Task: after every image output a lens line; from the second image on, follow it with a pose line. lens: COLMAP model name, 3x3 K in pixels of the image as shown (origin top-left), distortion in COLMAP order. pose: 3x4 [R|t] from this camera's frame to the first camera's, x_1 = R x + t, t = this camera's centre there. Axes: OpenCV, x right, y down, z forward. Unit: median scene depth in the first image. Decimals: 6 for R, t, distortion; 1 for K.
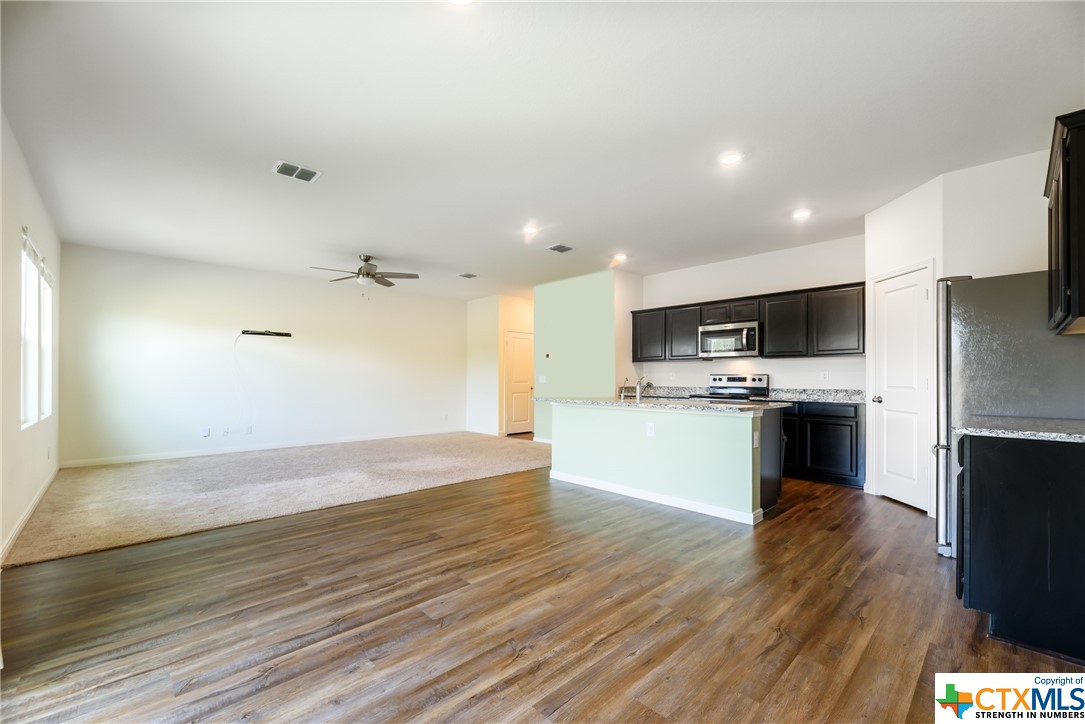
lens RADIAL K [[447.5, 0, 545.8], [0, 447.5, 375.8], [0, 0, 1]] dist [0.000917, -0.000251]
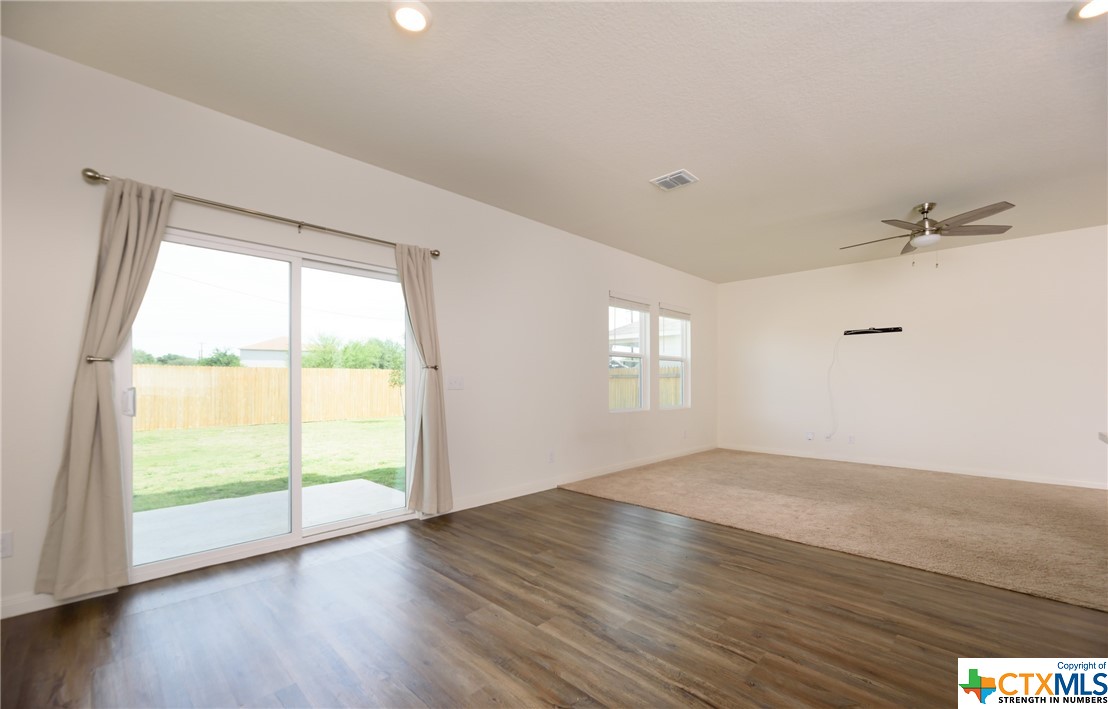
lens RADIAL K [[462.0, 0, 562.6], [0, 462.0, 378.4], [0, 0, 1]] dist [-0.002871, -0.000164]
pose [[0.026898, -0.008651, -0.999601, 0.350213], [0.005987, 0.999946, -0.008492, 0.002298], [0.999620, -0.005756, 0.026949, 0.508382]]
